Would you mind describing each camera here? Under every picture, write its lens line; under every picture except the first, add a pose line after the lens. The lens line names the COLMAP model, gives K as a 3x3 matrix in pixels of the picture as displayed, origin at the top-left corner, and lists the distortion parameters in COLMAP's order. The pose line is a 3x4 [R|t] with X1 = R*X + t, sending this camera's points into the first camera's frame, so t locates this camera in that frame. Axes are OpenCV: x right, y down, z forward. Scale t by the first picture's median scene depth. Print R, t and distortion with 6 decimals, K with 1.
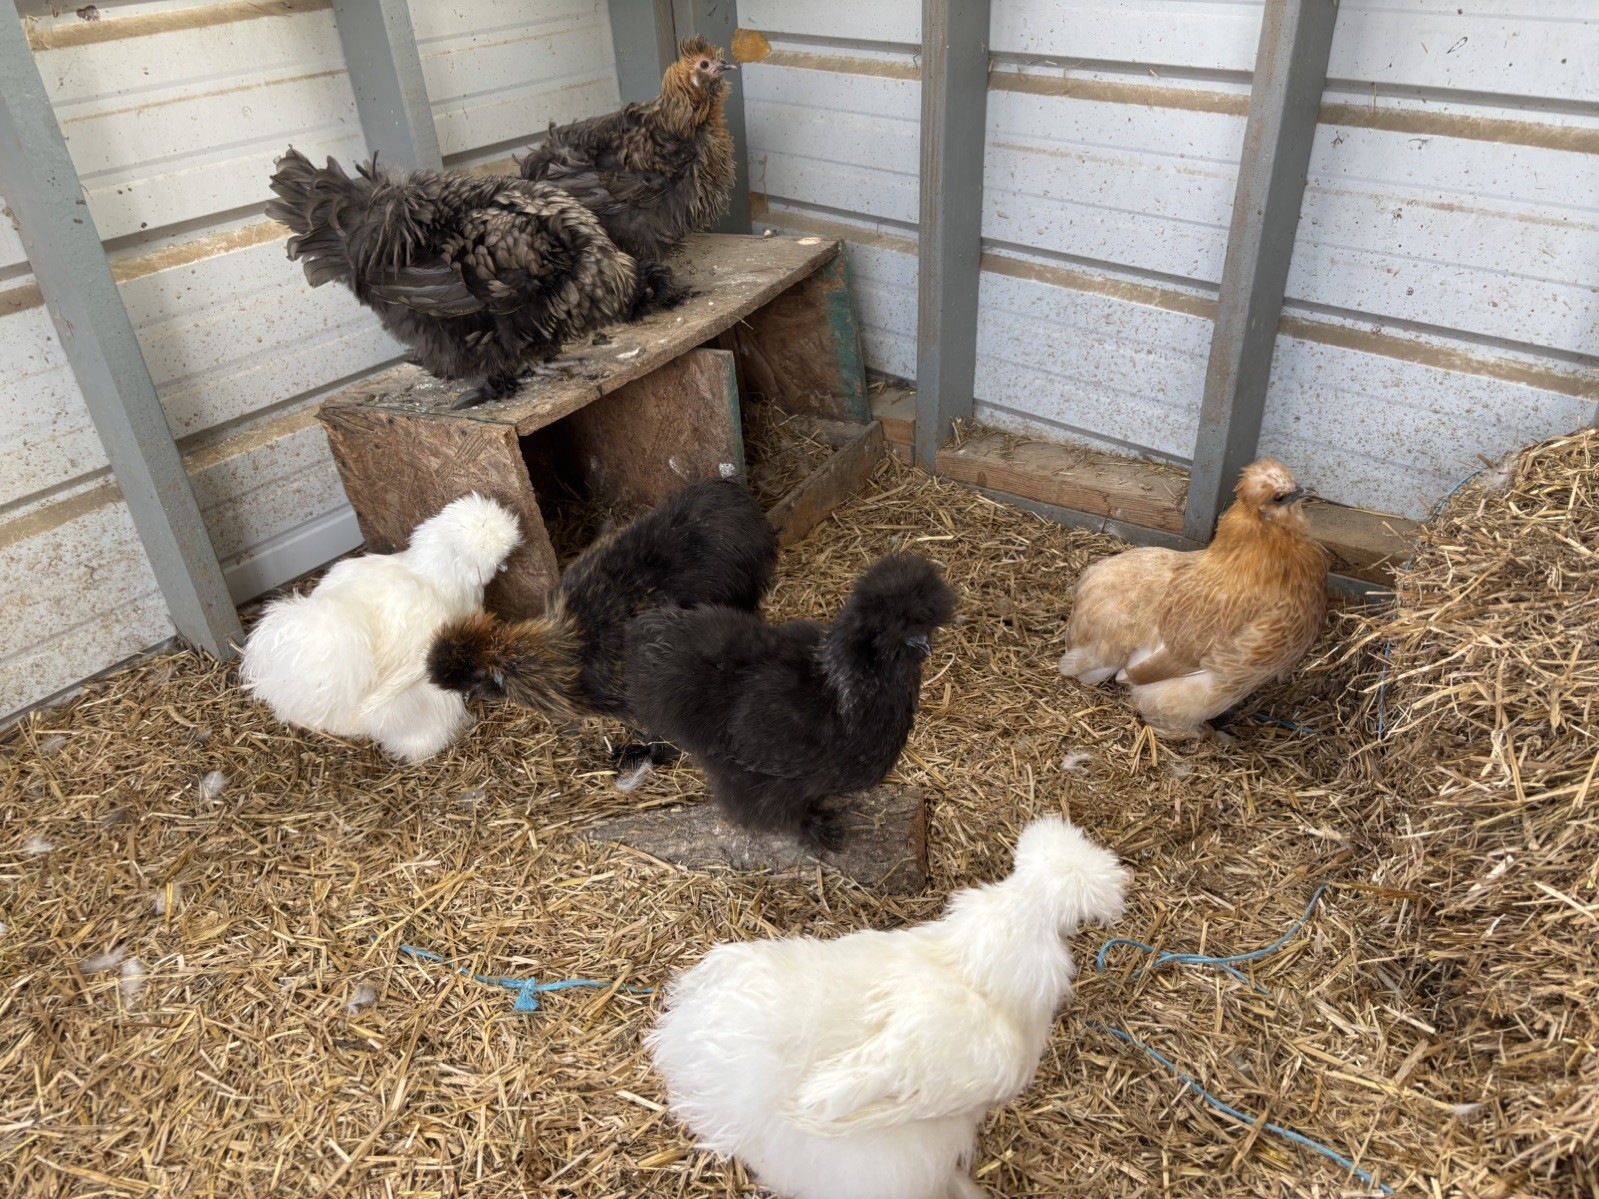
lens RADIAL K [[1241.6, 0, 799.5], [0, 1241.6, 599.5], [0, 0, 1]] dist [0.020394, -0.006606]
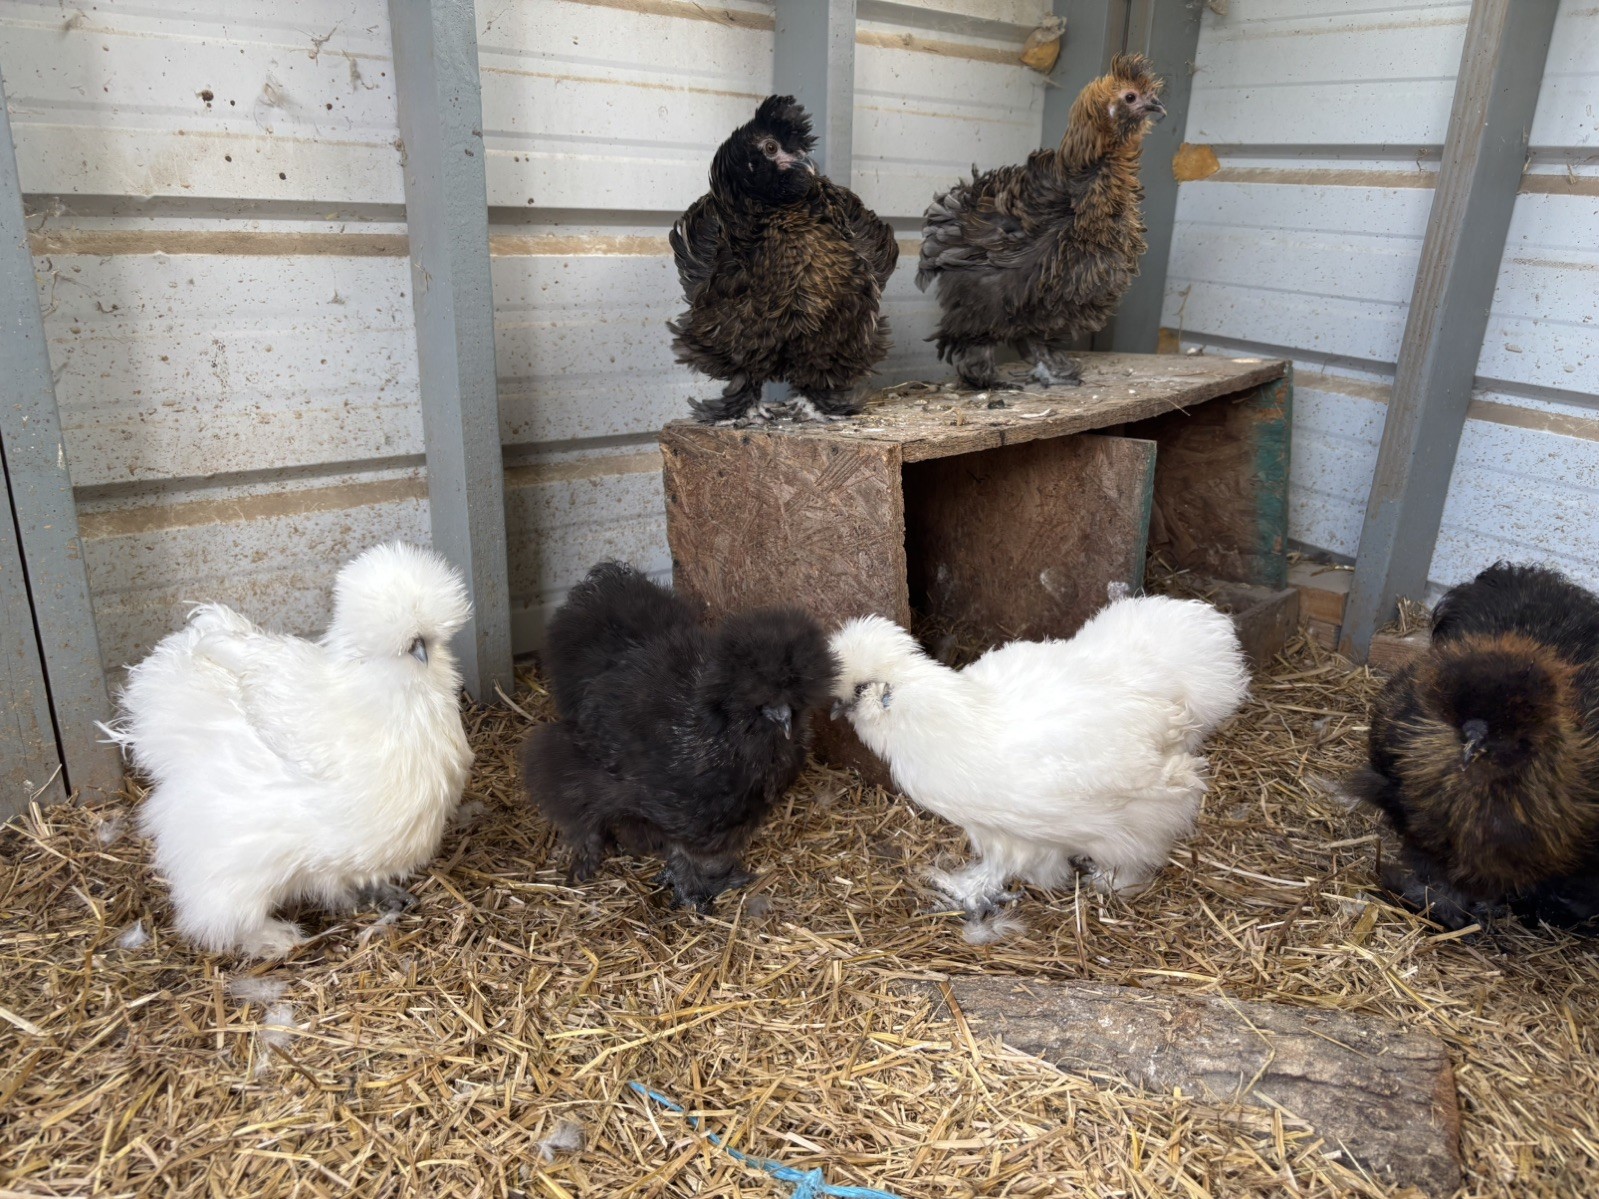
lens RADIAL K [[1216.8, 0, 799.5], [0, 1216.8, 599.5], [0, 0, 1]] dist [0.043985, -0.043802]
pose [[0.966449, 0.158769, -0.201914, -0.120622], [-0.201401, 0.956281, -0.212050, 0.133698], [0.159419, 0.245601, 0.956172, 0.275169]]
